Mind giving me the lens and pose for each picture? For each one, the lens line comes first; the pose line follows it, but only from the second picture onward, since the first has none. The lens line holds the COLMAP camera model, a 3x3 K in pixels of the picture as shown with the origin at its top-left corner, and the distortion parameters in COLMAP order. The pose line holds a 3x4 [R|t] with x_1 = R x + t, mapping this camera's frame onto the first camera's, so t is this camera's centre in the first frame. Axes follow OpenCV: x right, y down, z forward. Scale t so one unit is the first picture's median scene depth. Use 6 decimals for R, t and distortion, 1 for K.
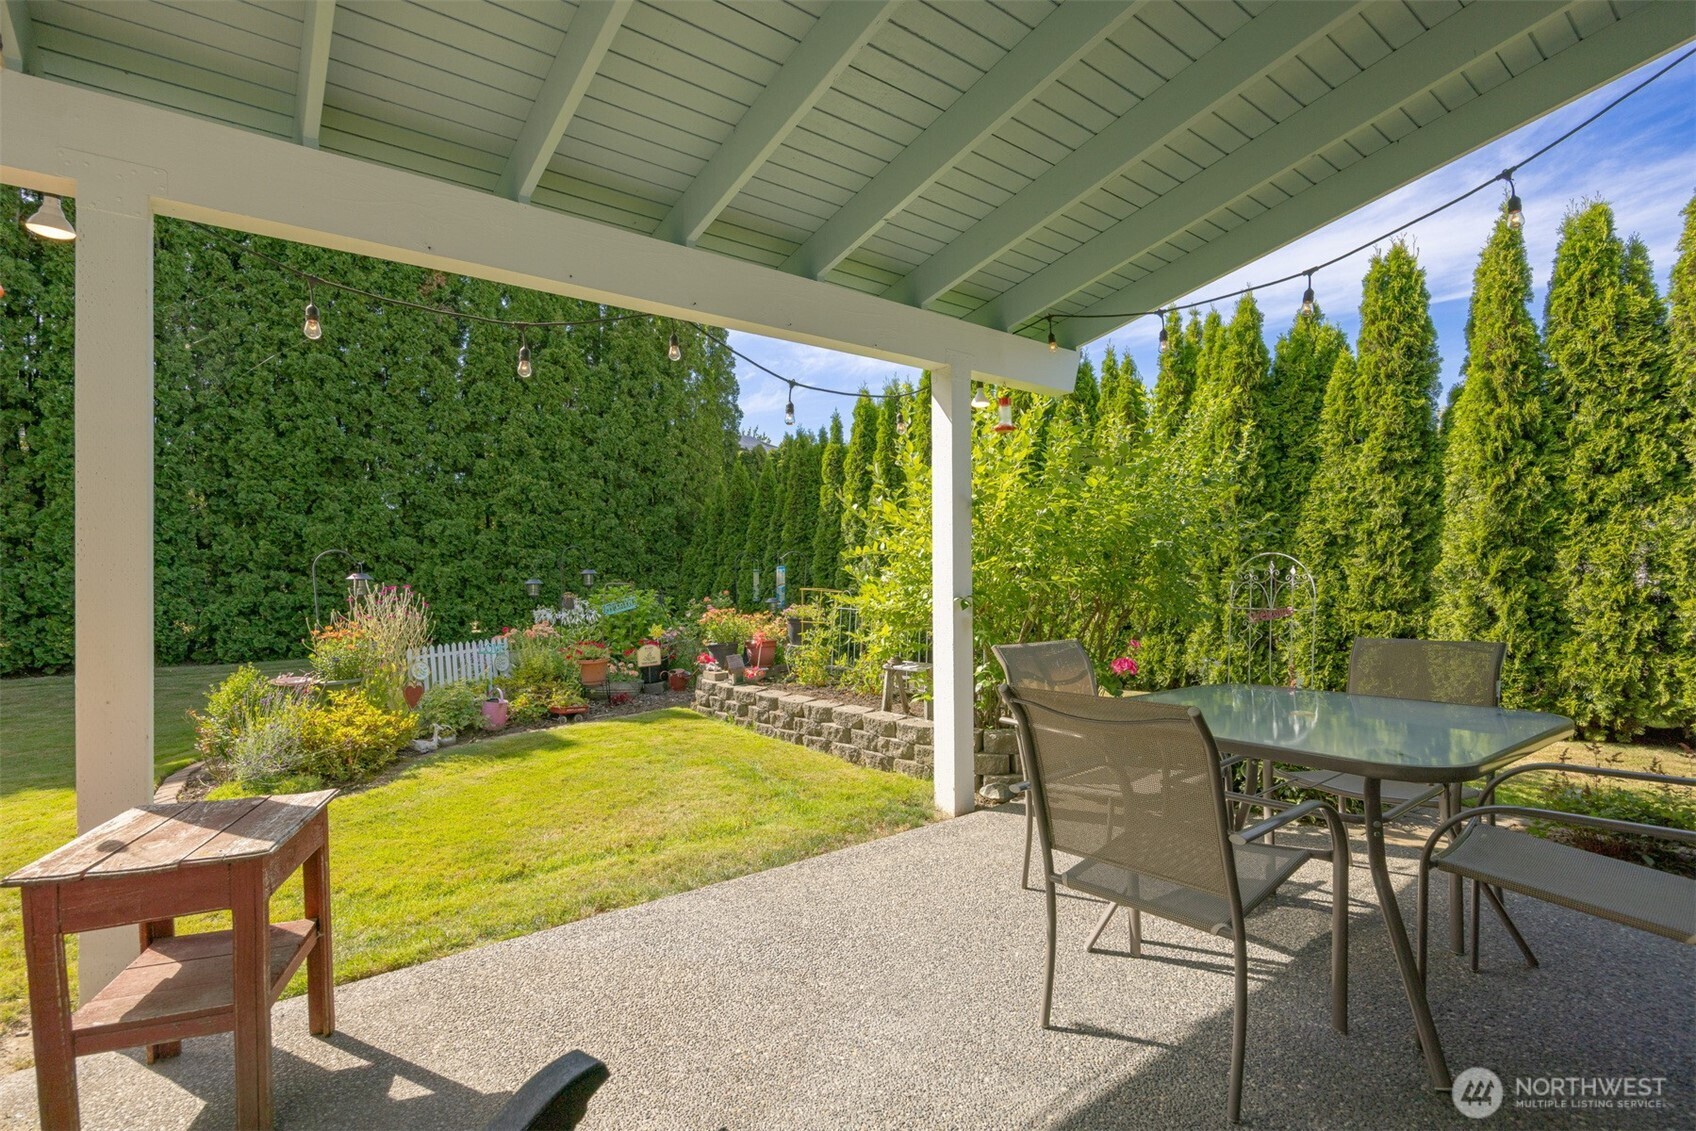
lens RADIAL K [[806.2, 0, 848.0], [0, 806.2, 565.5], [0, 0, 1]] dist [-0.000476, -0.000211]
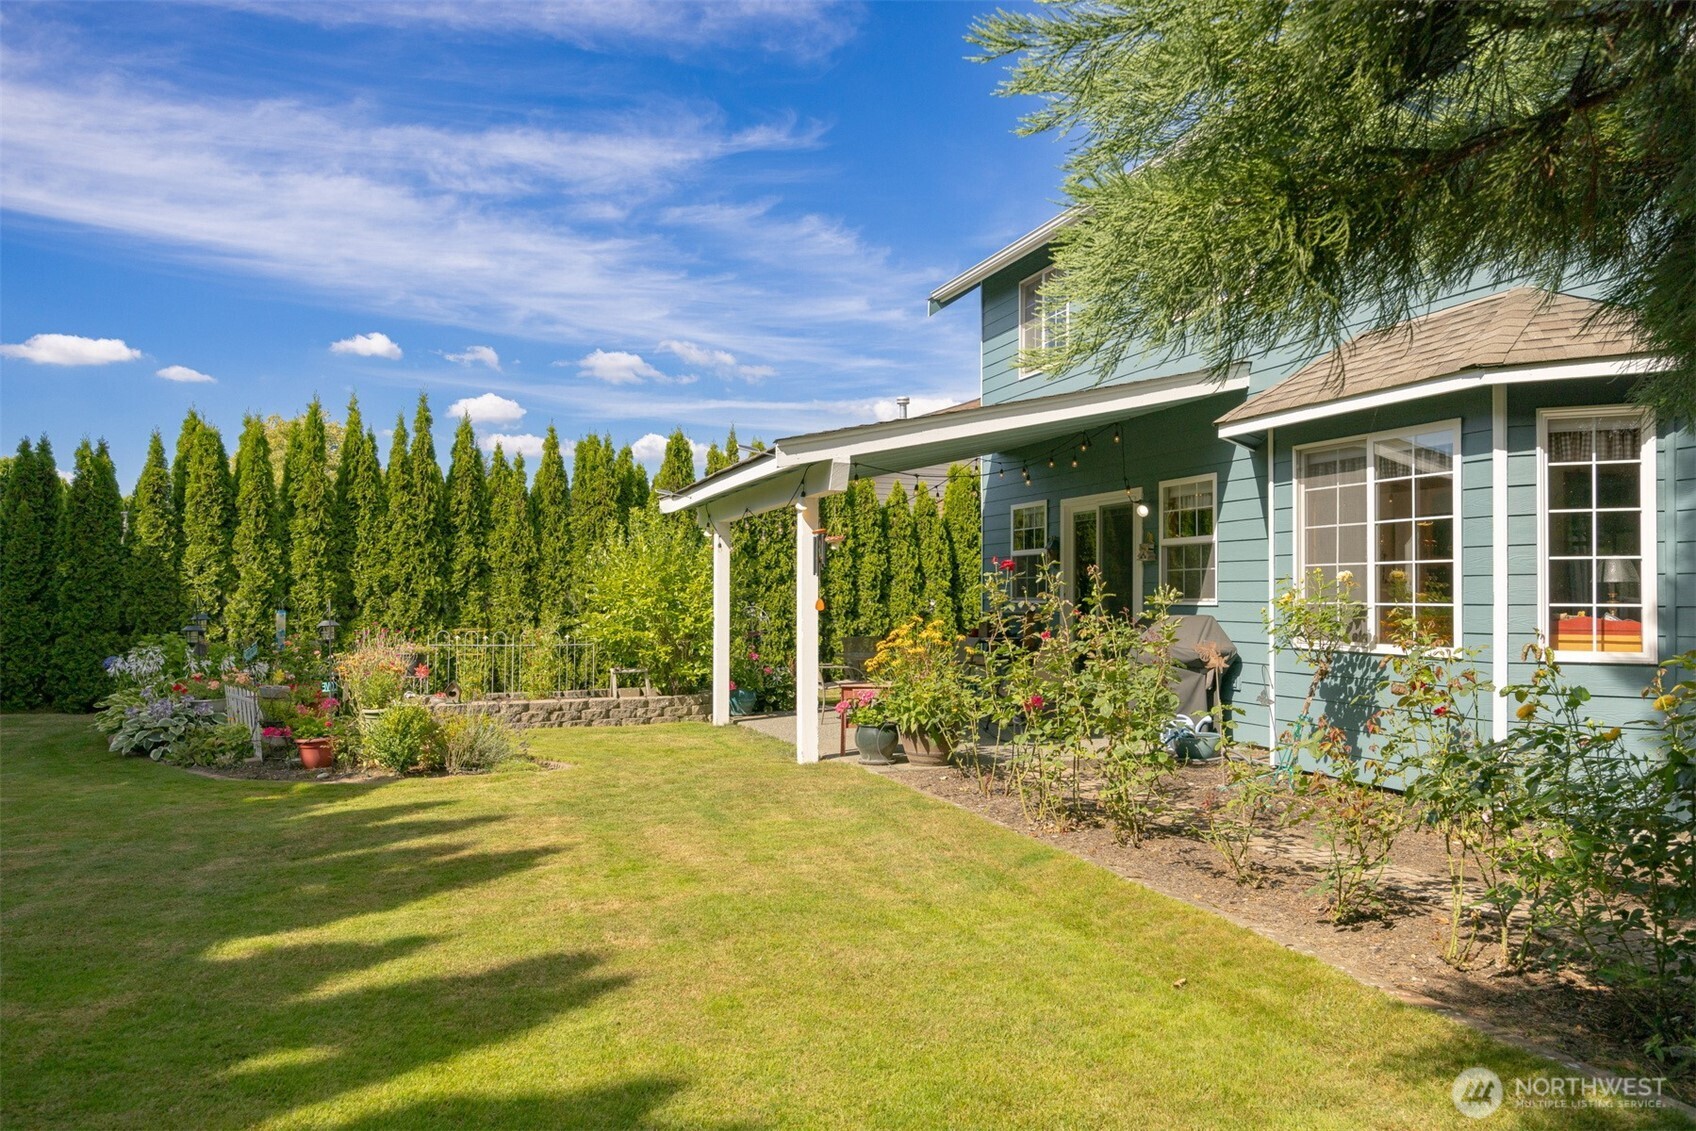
lens RADIAL K [[1186.1, 0, 848.0], [0, 1186.1, 565.5], [0, 0, 1]] dist [-0.006338, -0.000969]
pose [[0.327753, 0.032846, 0.944192, -2.005142], [-0.008099, 0.999456, -0.031957, -0.021804], [-0.944729, 0.002827, 0.327841, -0.263605]]
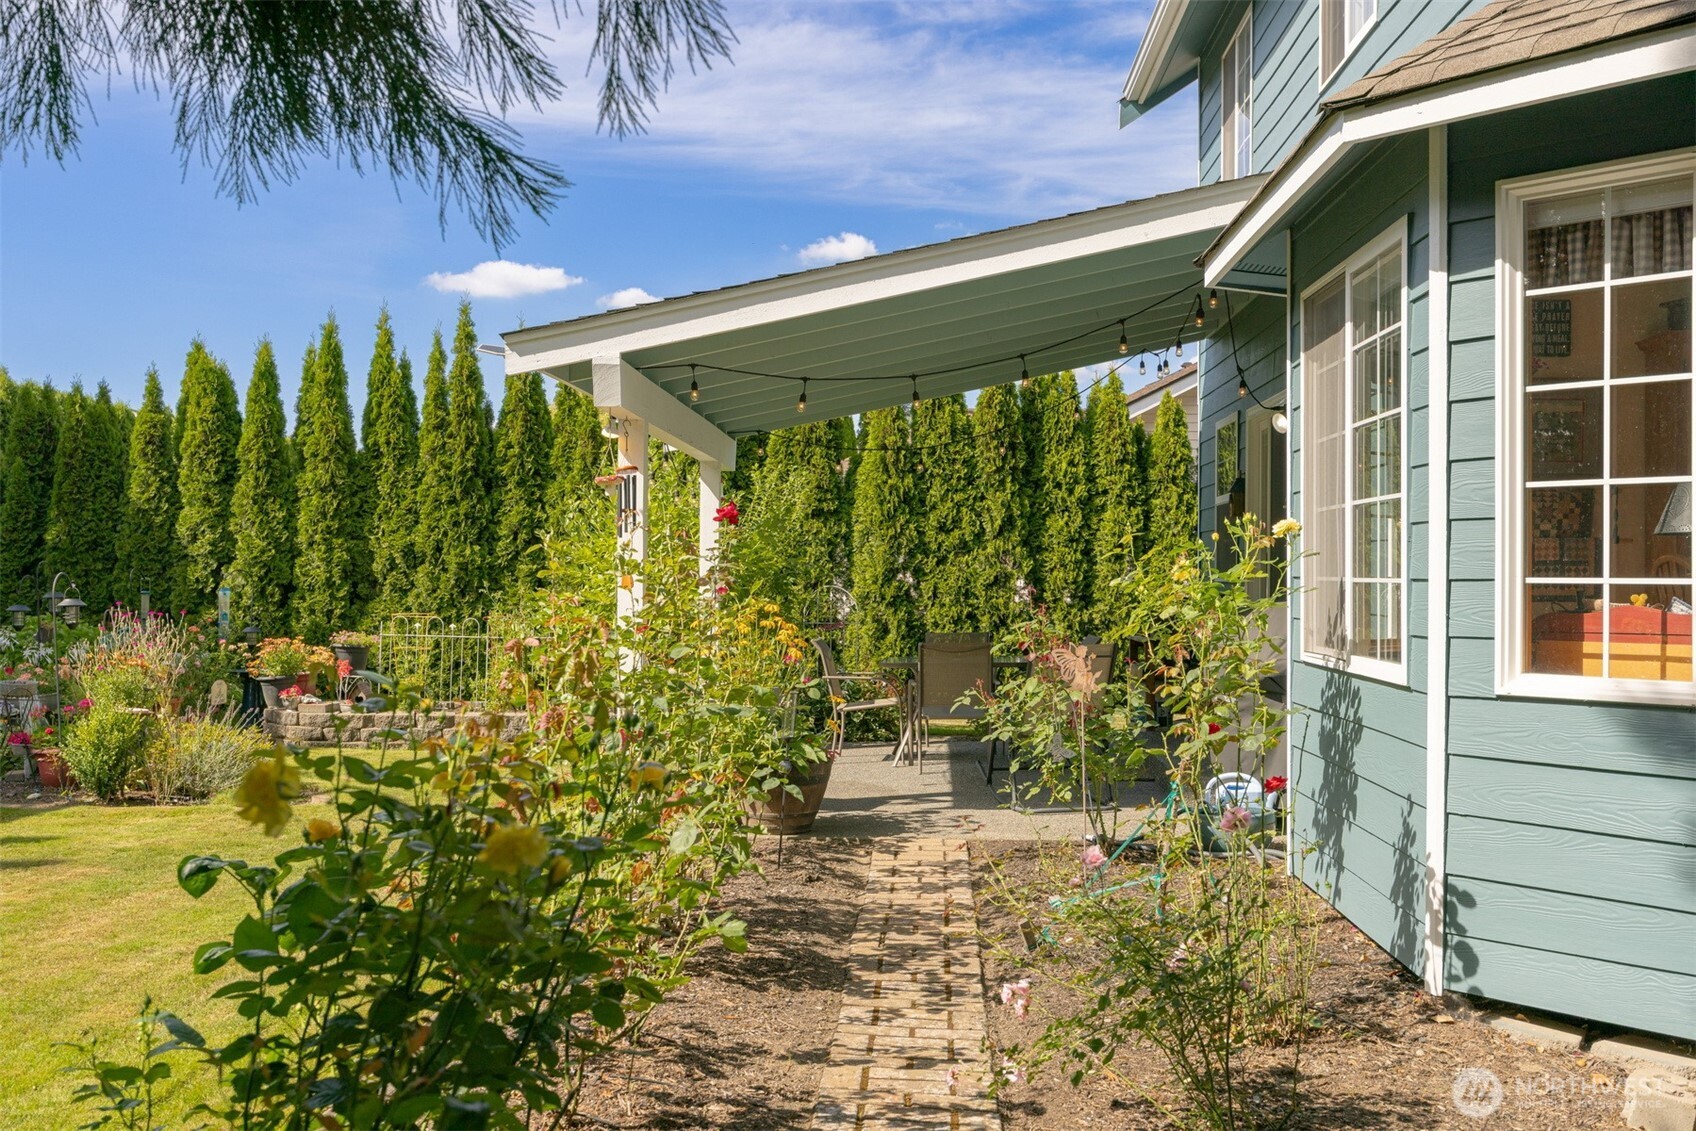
lens RADIAL K [[1683.0, 0, 799.3], [0, 1683.0, 568.9], [0, 0, 1]] dist [0.002428, 0.004930]
pose [[0.683731, 0.012719, 0.729623, -1.459774], [-0.011782, 0.999910, -0.006390, -0.022041], [-0.729639, -0.004227, 0.683820, -0.895689]]
